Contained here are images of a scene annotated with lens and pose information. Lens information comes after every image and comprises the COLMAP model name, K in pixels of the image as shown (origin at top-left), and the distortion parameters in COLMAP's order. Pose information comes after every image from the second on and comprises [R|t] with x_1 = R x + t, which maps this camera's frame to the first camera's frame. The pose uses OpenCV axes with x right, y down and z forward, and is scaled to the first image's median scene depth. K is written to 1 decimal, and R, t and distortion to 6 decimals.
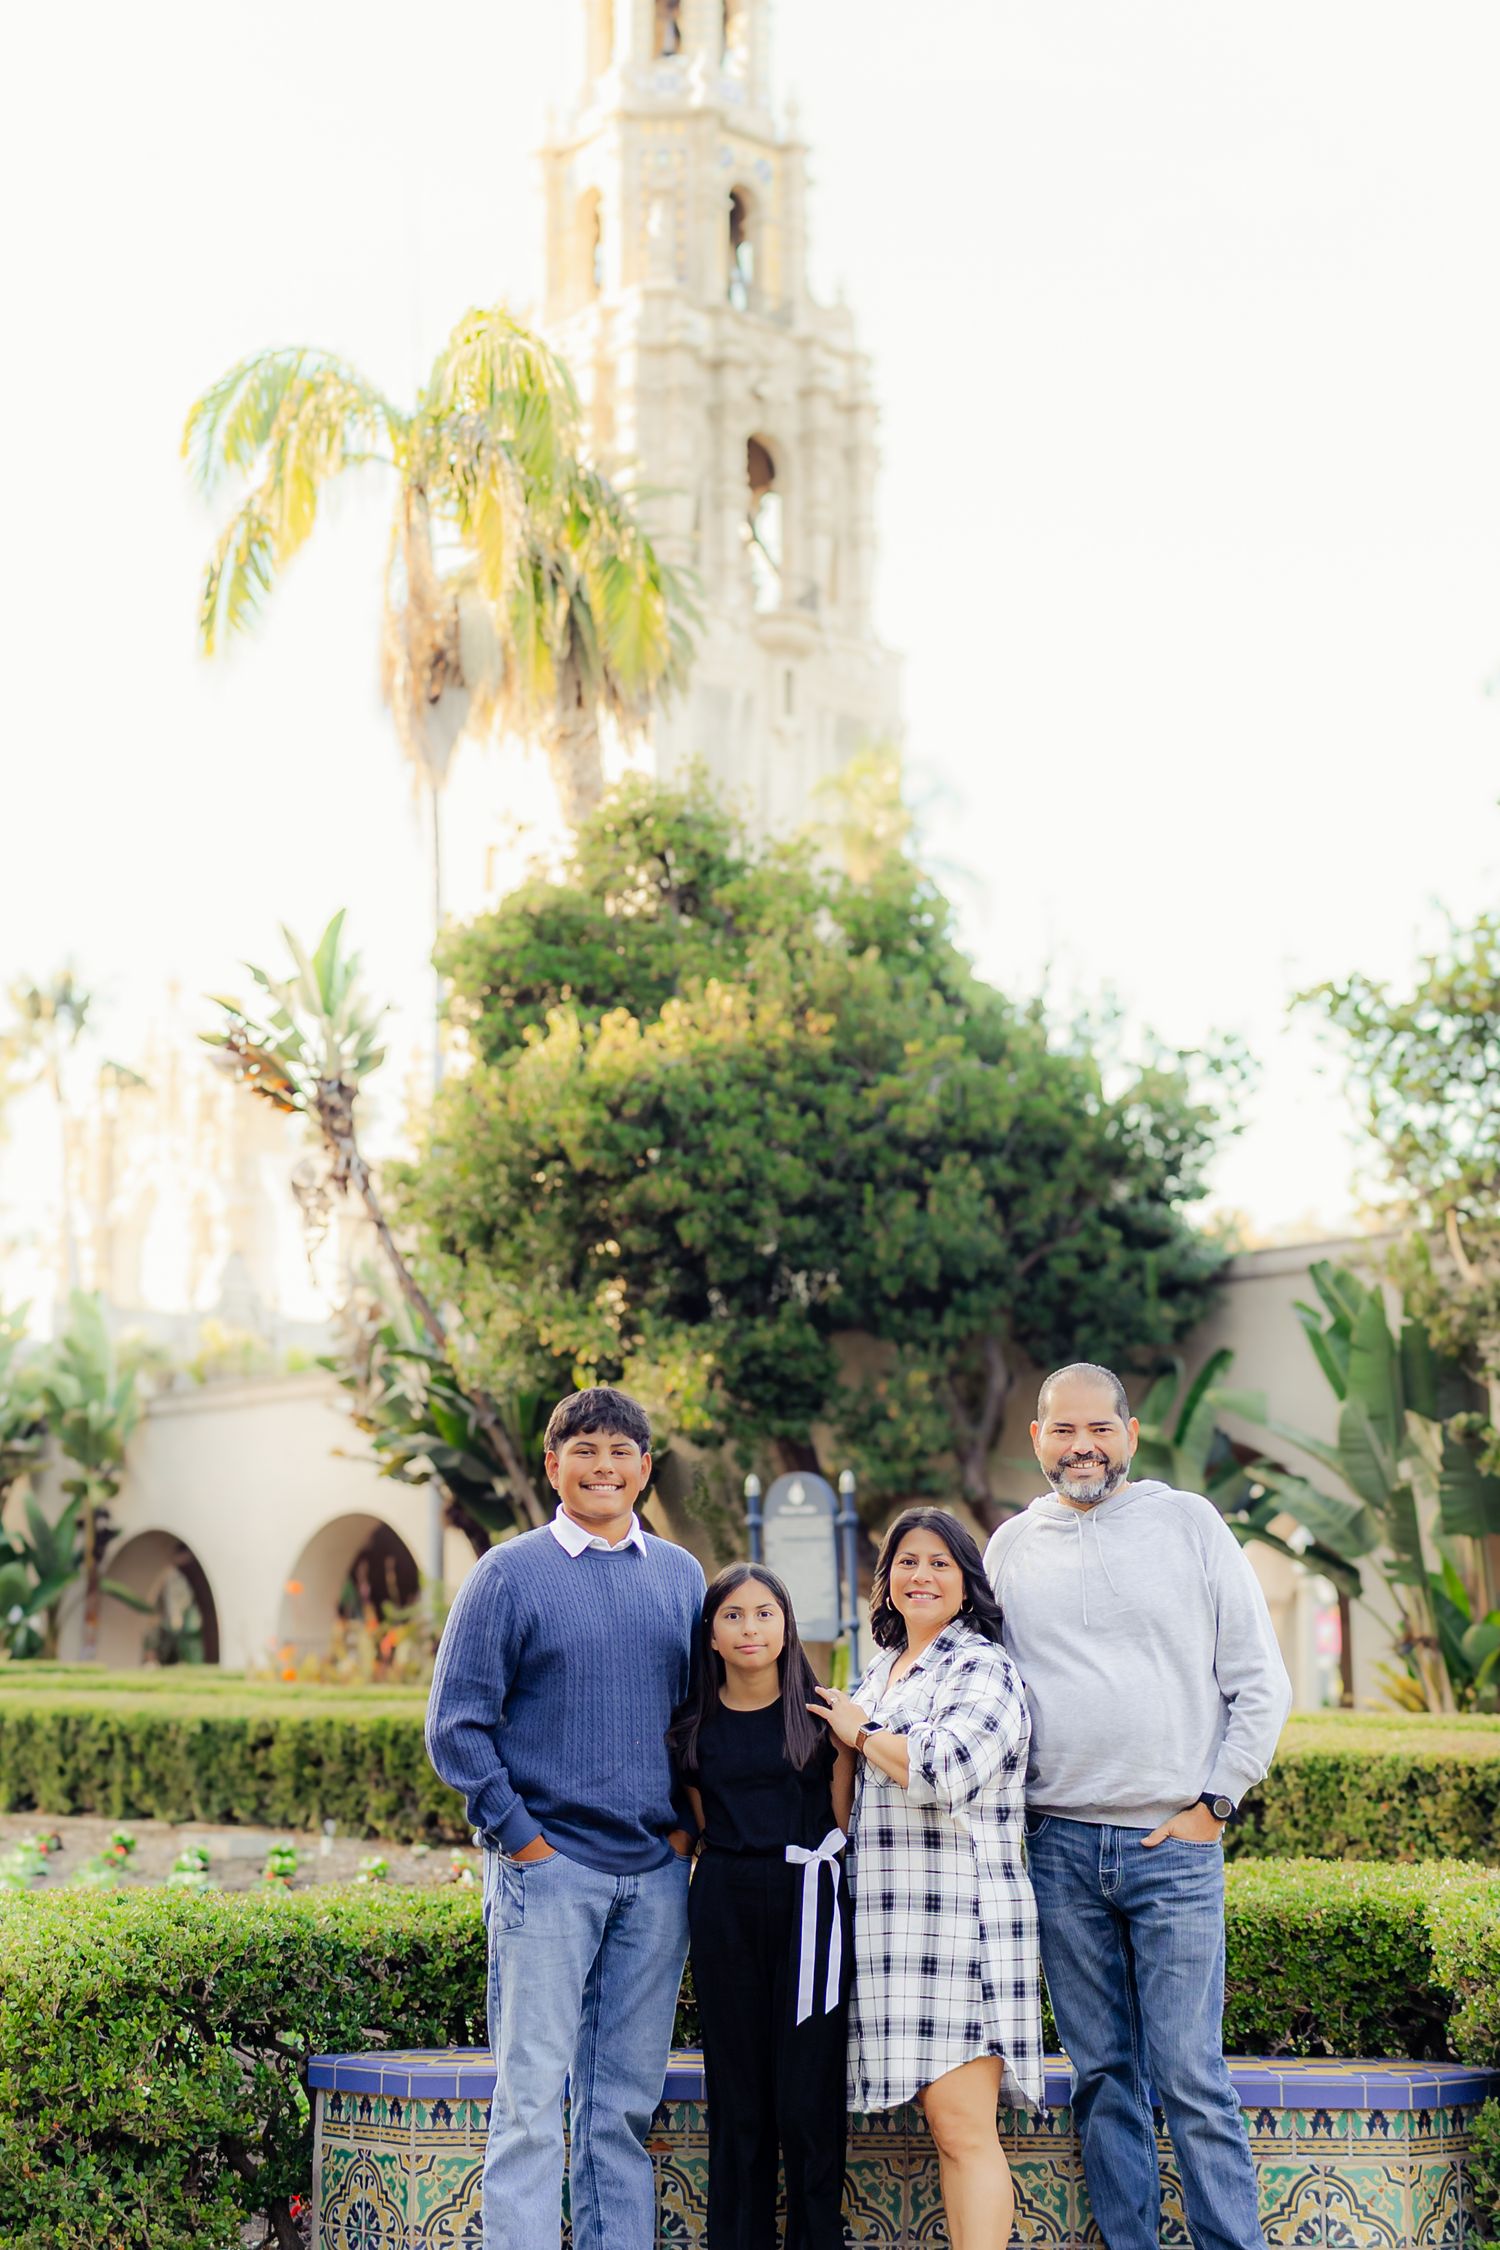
lens RADIAL K [[3419.5, 0, 752.2], [0, 3419.5, 1107.4], [0, 0, 1]] dist [0.172245, -0.641578]
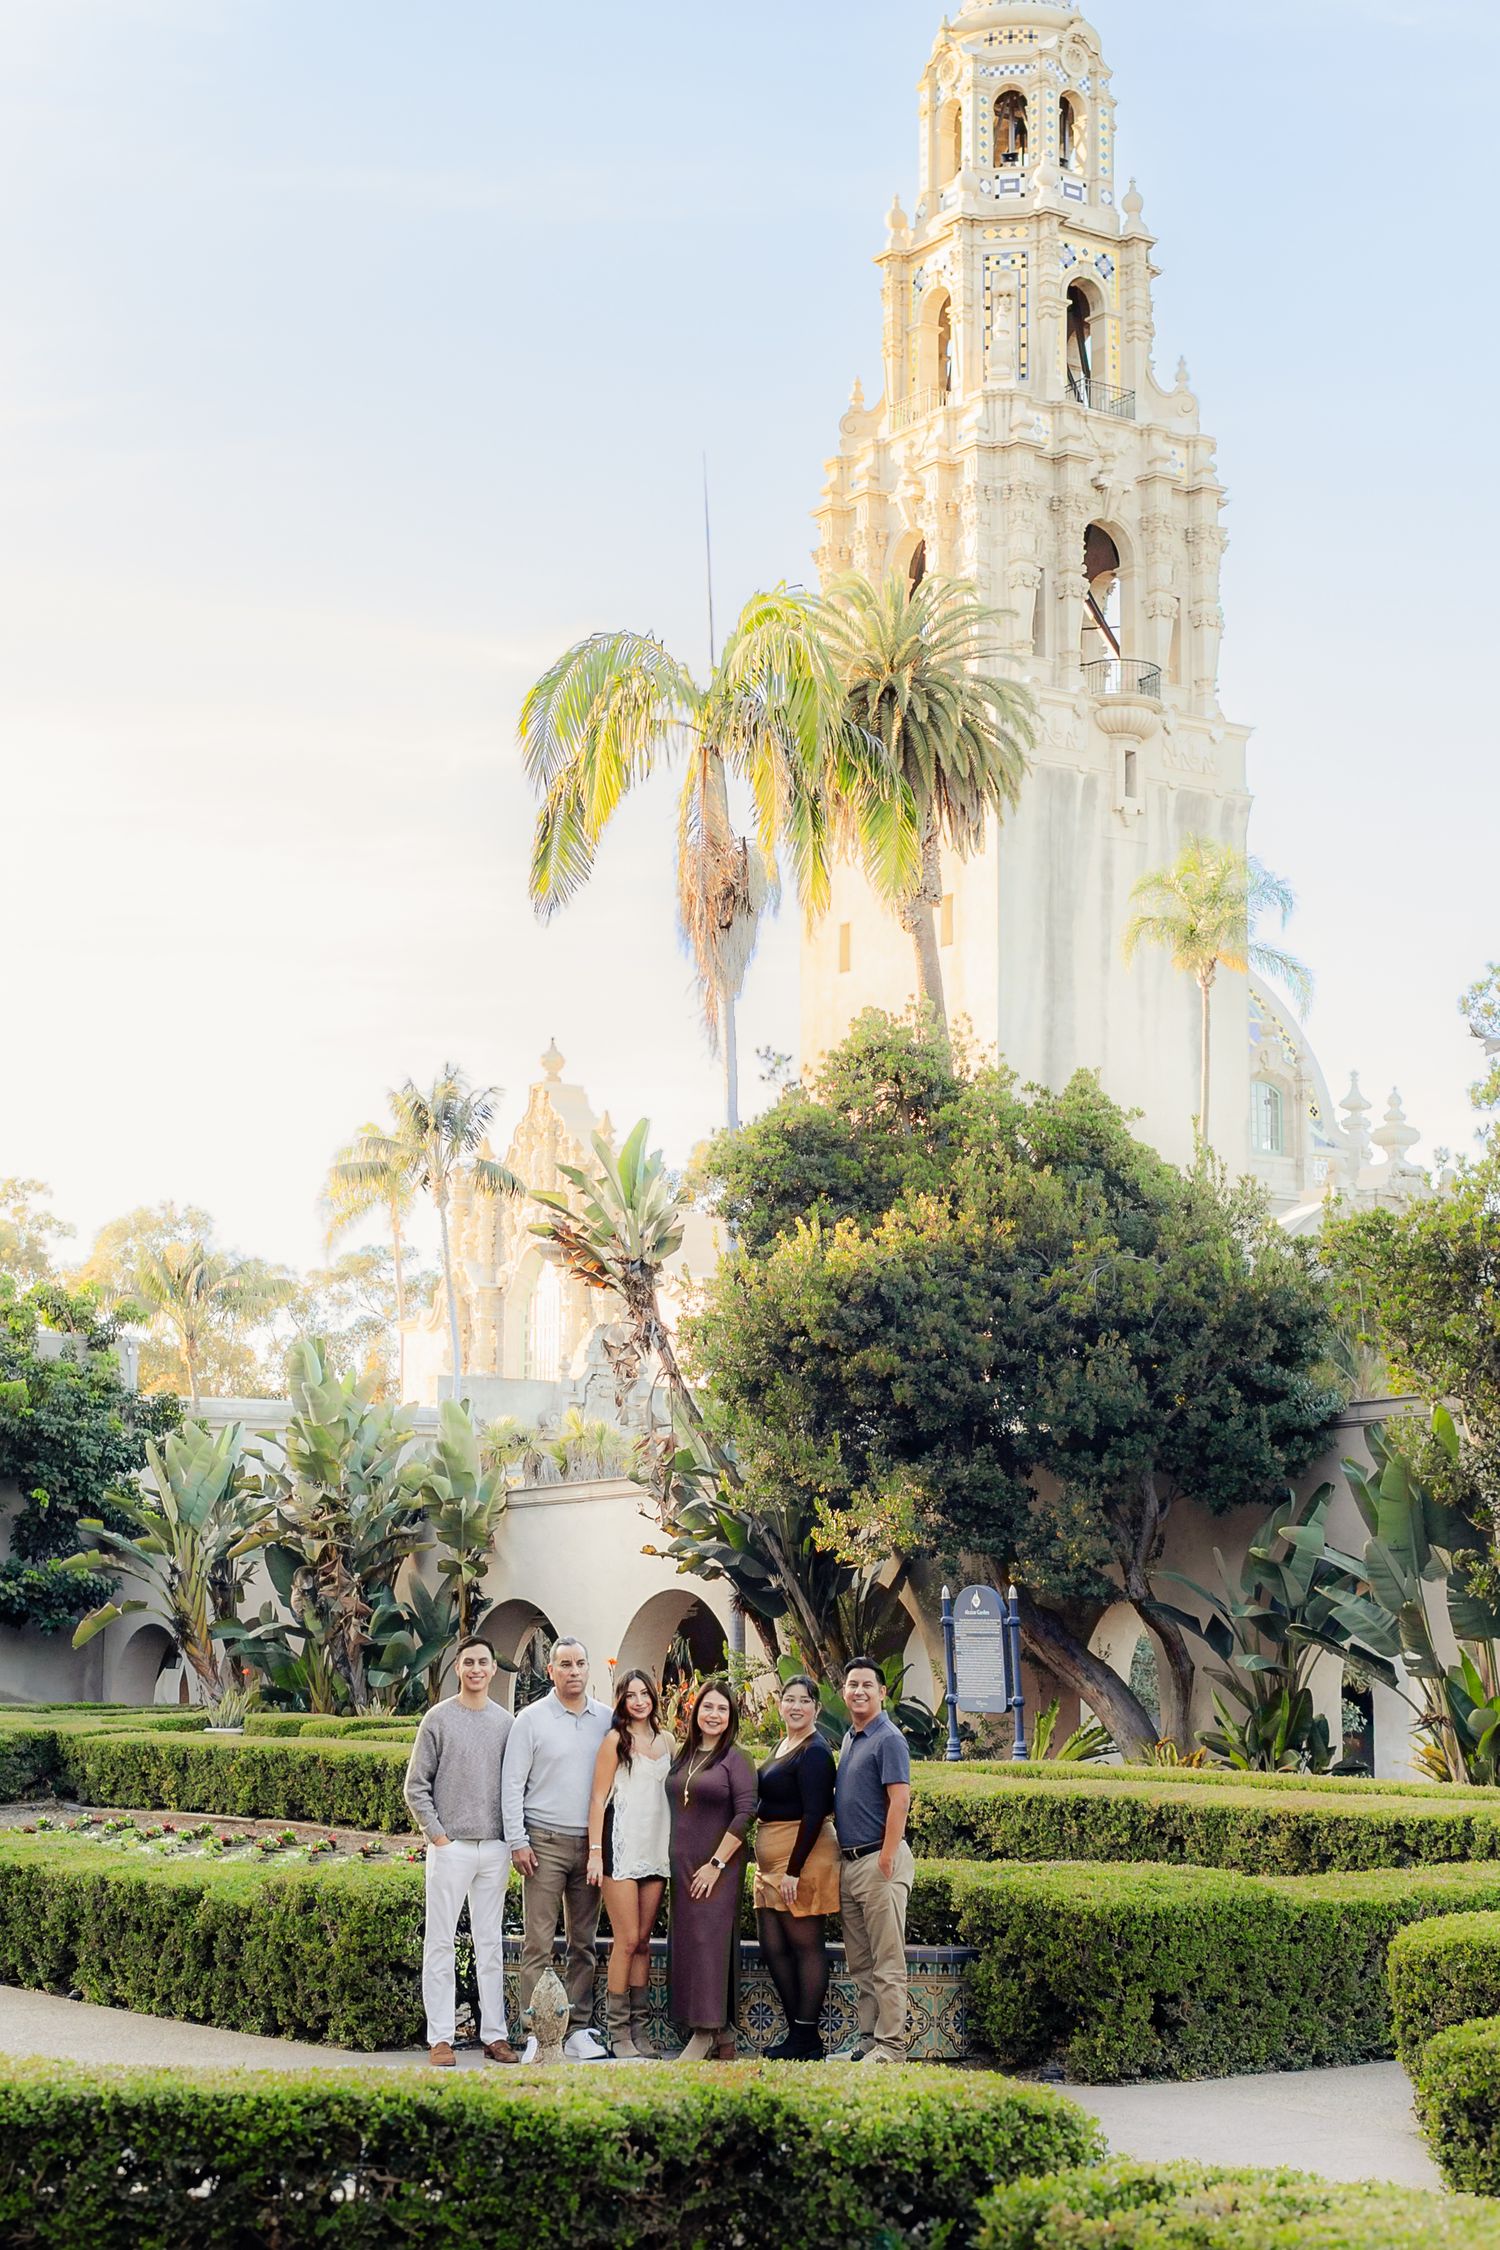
lens RADIAL K [[3489.4, 0, 701.0], [0, 3489.4, 1158.9], [0, 0, 1]] dist [0.161154, -0.557671]
pose [[0.991529, -0.012133, -0.129314, 0.076016], [0.013241, 0.999883, 0.007712, -0.061089], [0.129205, -0.009358, 0.991574, -0.304988]]
